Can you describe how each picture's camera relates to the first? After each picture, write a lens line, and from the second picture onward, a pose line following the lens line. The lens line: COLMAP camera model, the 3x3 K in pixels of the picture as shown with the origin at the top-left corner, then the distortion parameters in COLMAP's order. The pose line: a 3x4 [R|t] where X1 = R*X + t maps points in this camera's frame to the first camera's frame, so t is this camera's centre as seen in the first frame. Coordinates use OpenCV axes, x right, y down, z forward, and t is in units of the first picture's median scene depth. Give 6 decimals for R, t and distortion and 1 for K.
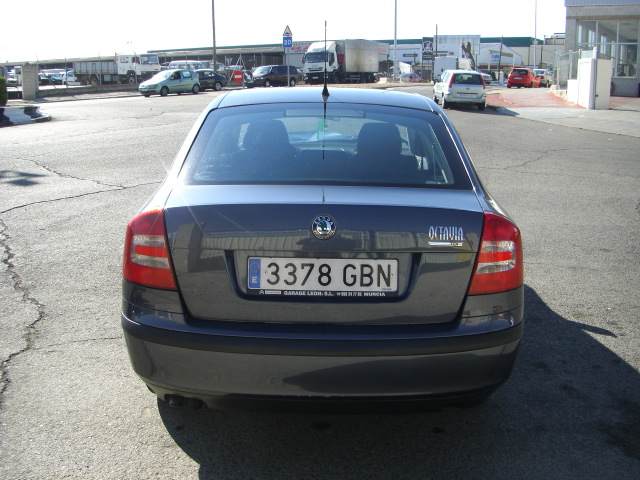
lens RADIAL K [[729.2, 0, 320.0], [0, 729.2, 240.0], [0, 0, 1]] dist [-0.145608, 0.017666]
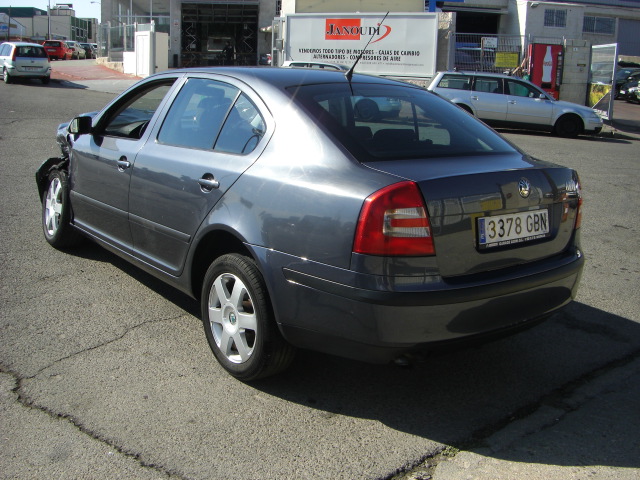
lens RADIAL K [[729.2, 0, 320.0], [0, 729.2, 240.0], [0, 0, 1]] dist [-0.145608, 0.017666]
pose [[0.776751, -0.124186, 0.617443, -0.572827], [0.099698, 0.992251, 0.074149, -0.030261], [-0.621867, 0.003963, 0.783113, 0.128085]]
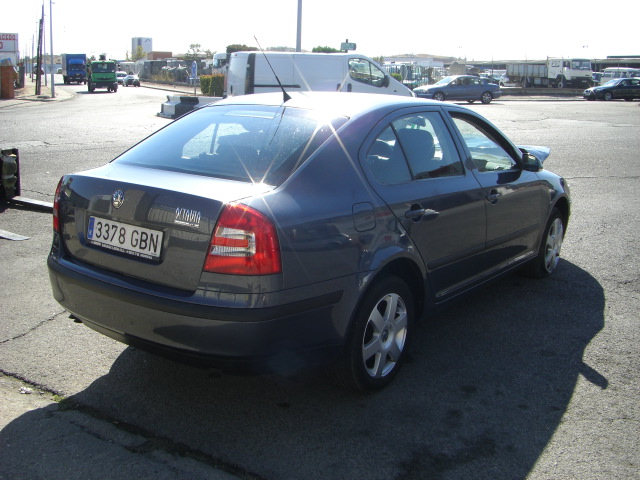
lens RADIAL K [[741.4, 0, 320.0], [0, 741.4, 240.0], [0, 0, 1]] dist [-0.163051, 0.009505]
pose [[0.805095, 0.140119, -0.576358, 0.580668], [-0.143824, 0.988815, 0.039489, -0.026319], [0.575444, 0.051102, 0.816243, 0.071723]]
